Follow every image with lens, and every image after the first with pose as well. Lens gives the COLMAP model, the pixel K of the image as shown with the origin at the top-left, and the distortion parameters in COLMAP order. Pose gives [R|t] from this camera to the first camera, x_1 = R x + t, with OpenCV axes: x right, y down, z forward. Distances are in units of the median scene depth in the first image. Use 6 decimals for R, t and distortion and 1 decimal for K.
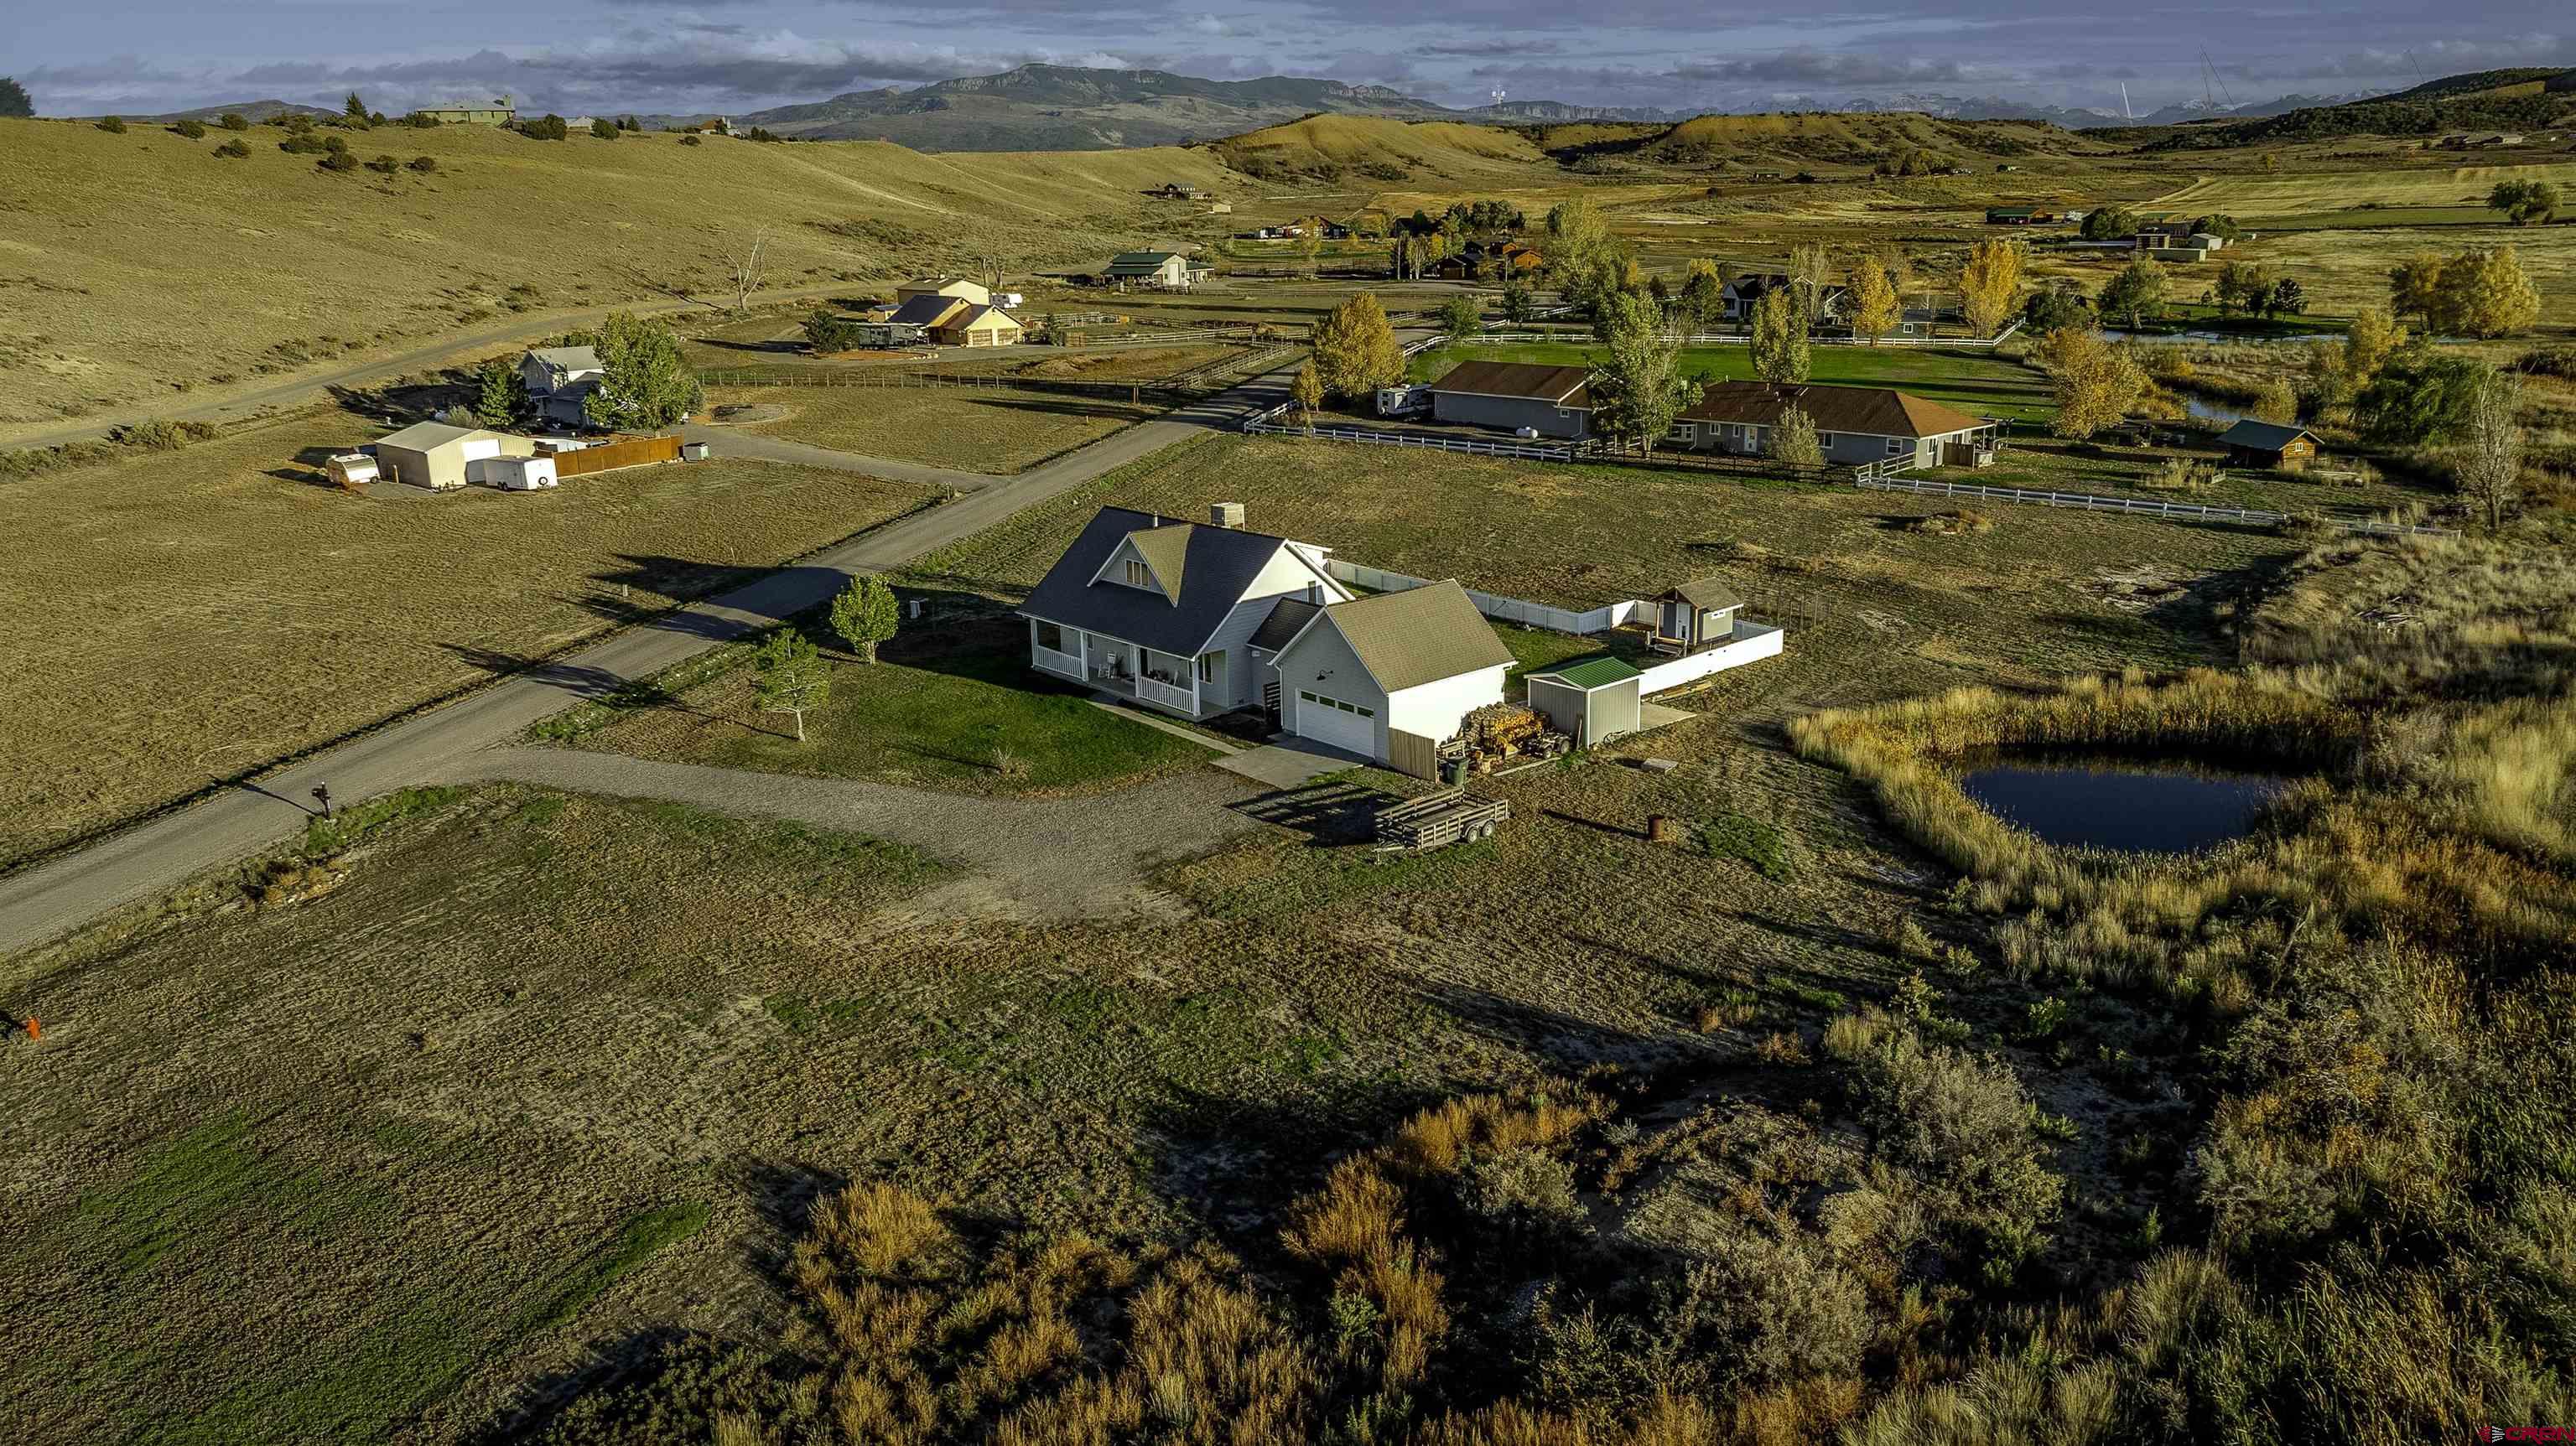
lens RADIAL K [[1800.6, 0, 1288.0], [0, 1800.6, 723.0], [0, 0, 1]] dist [-0.011178, -0.002008]
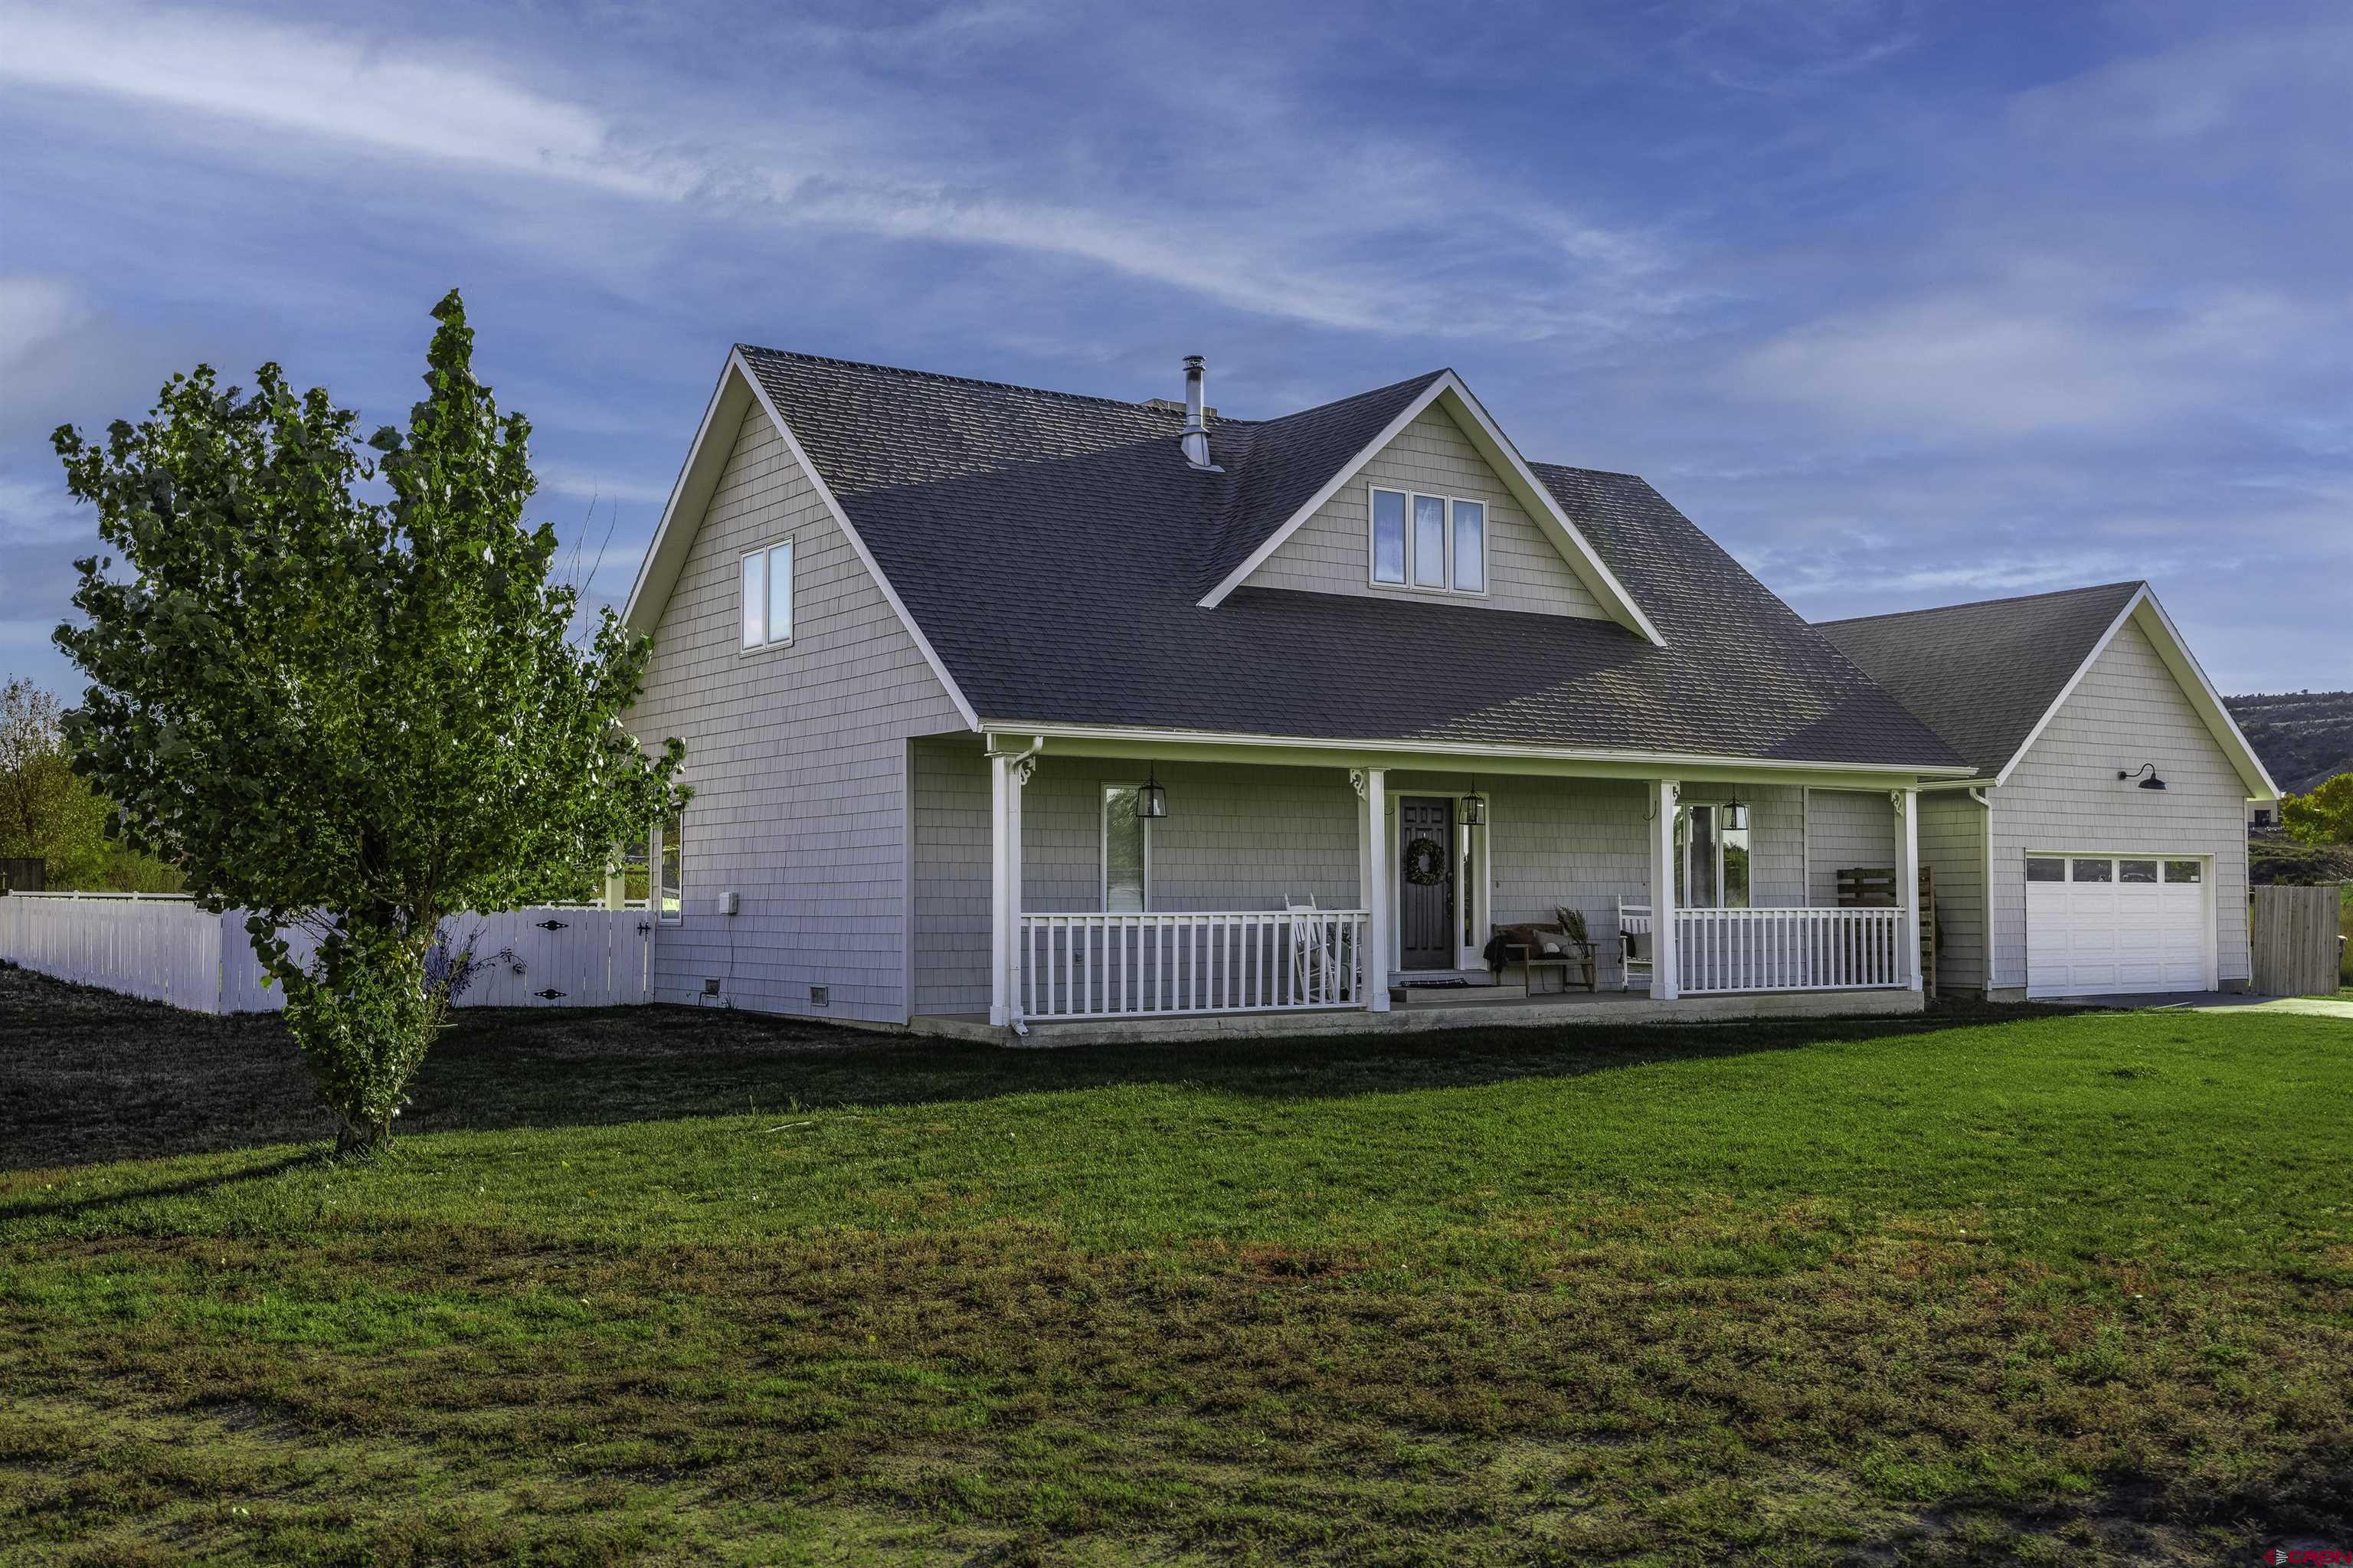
lens RADIAL K [[2234.1, 0, 1154.3], [0, 2234.1, 781.2], [0, 0, 1]] dist [-0.014452, -0.009503]
pose [[0.117534, 0.075451, 0.990198, -0.412592], [0.275928, 0.955366, -0.105549, -0.031368], [-0.953965, 0.285629, 0.091469, 1.079375]]
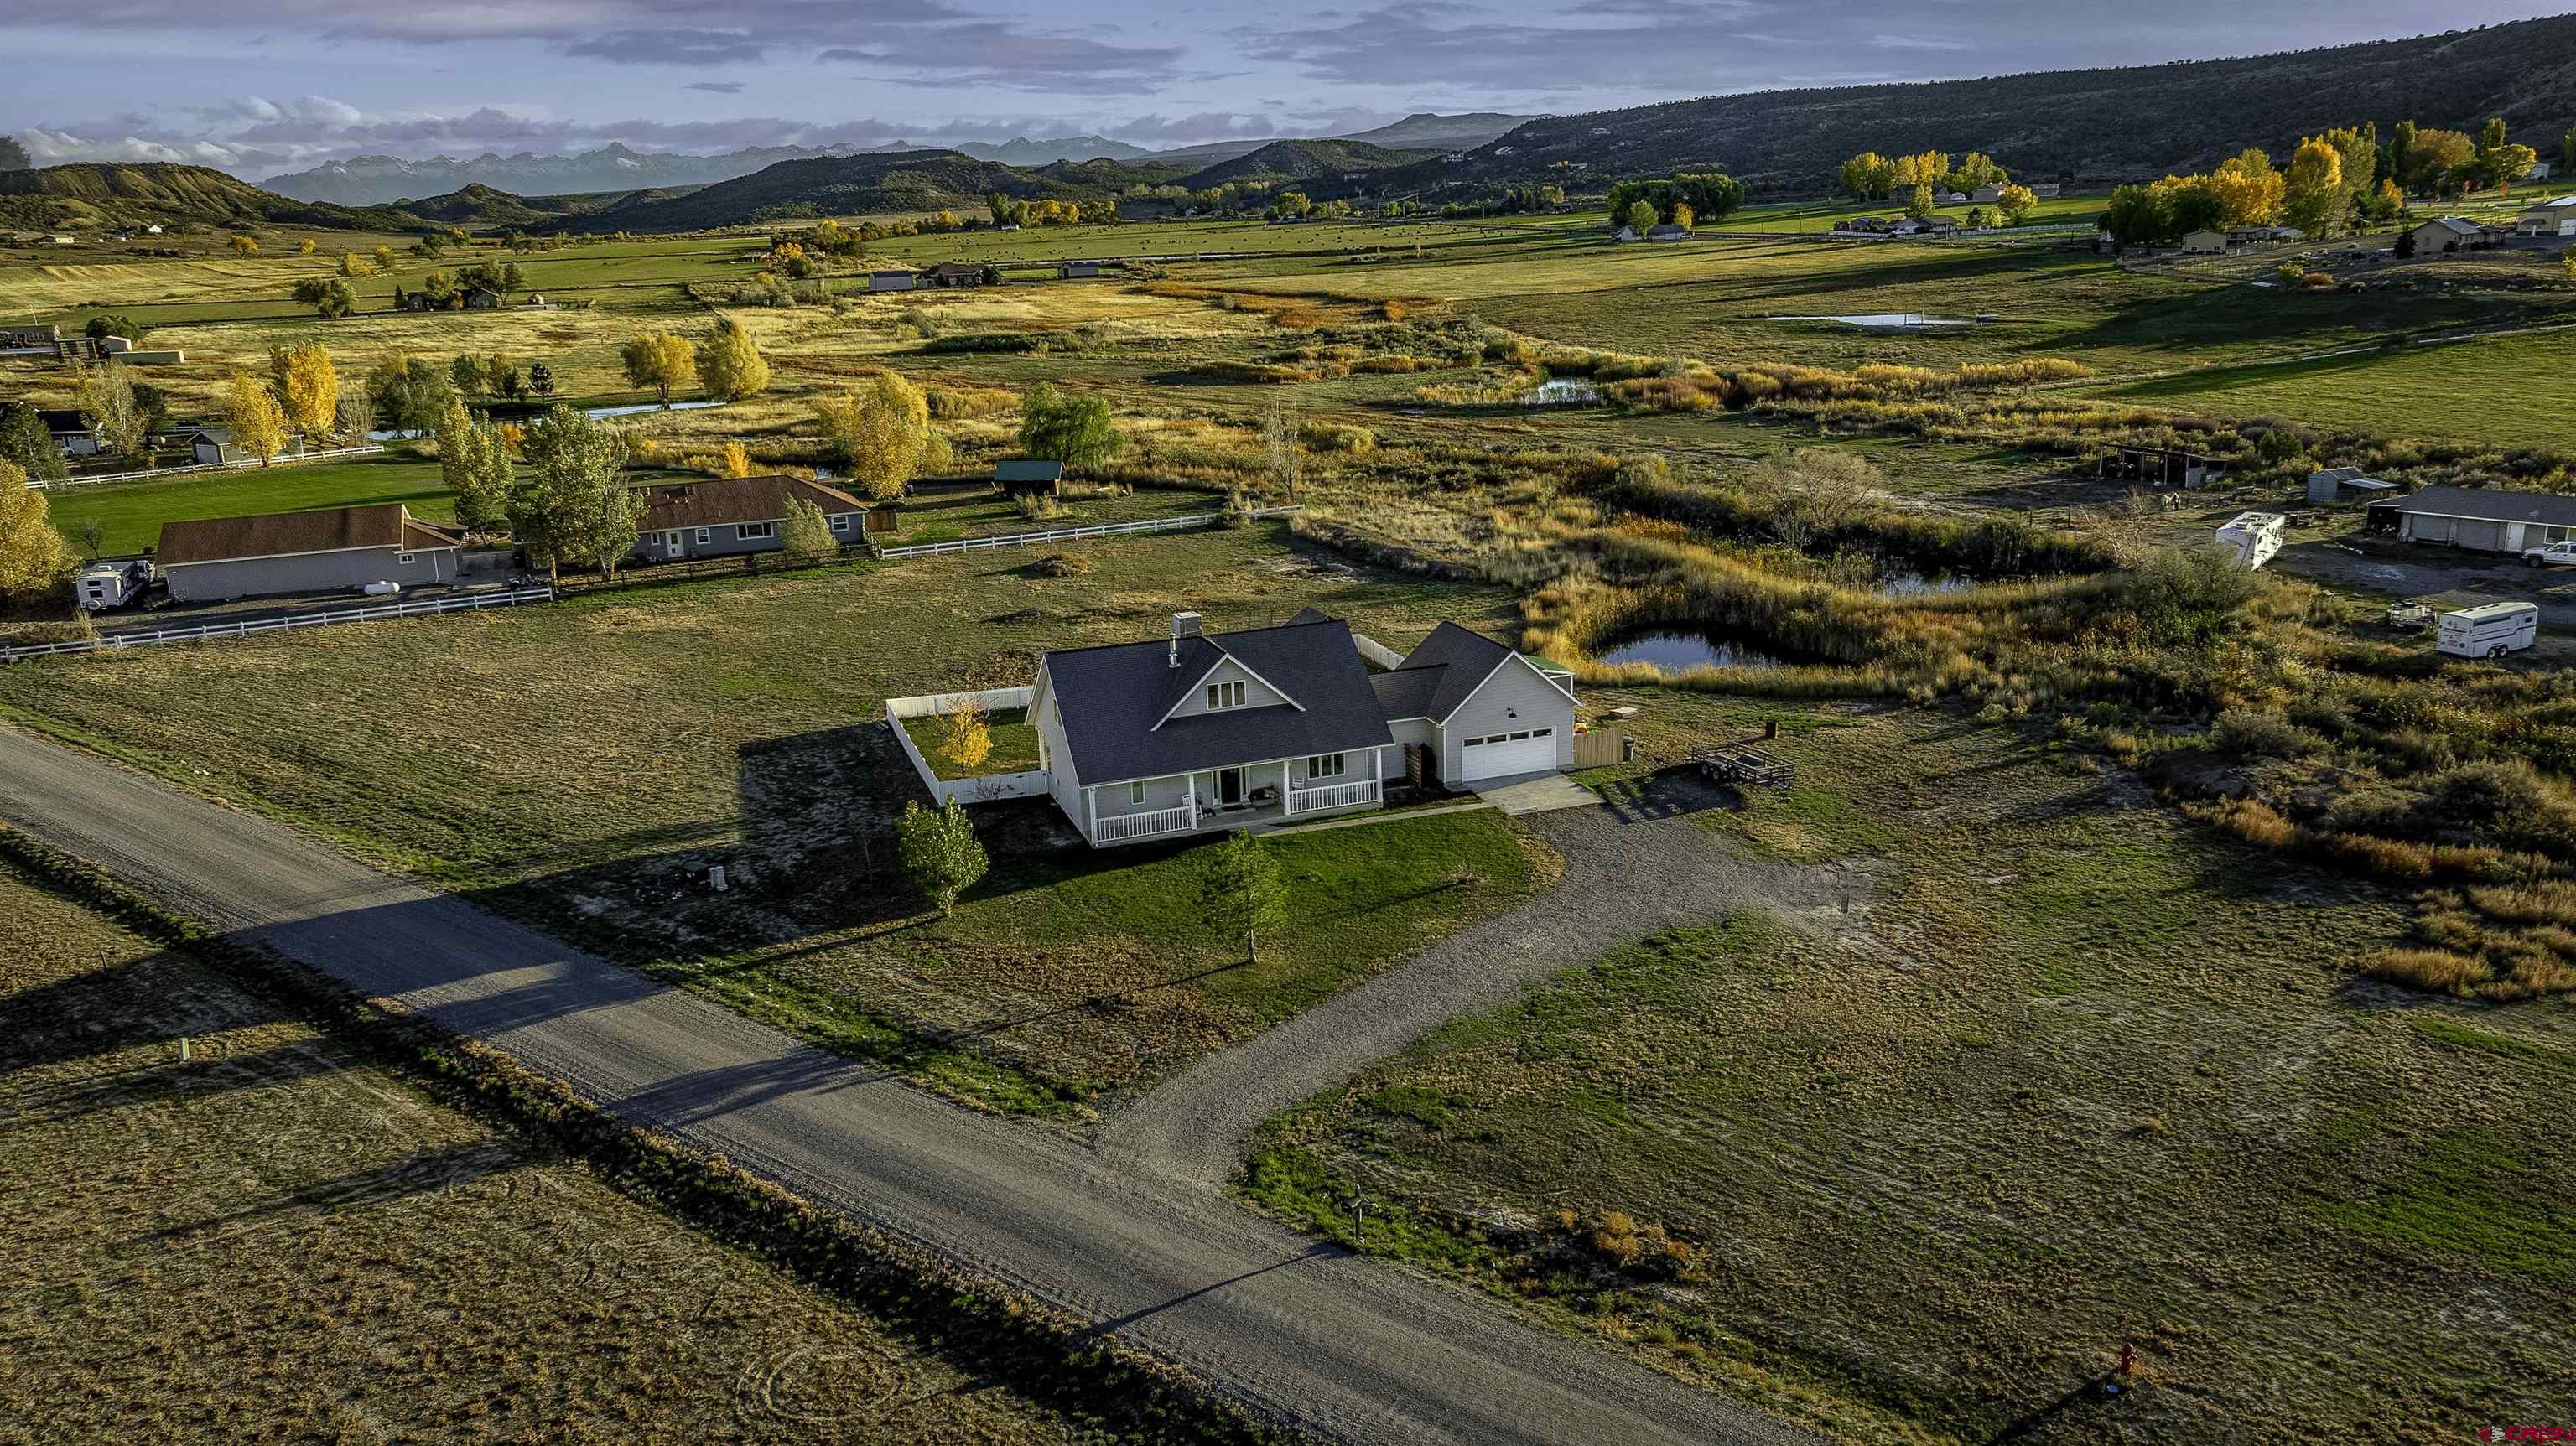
lens RADIAL K [[1800.6, 0, 1288.0], [0, 1800.6, 723.0], [0, 0, 1]] dist [-0.011178, -0.002008]
pose [[0.361337, -0.238999, 0.901285, -0.970183], [0.285786, 0.948460, 0.136933, -0.199140], [-0.887560, 0.208095, 0.411016, 0.628398]]
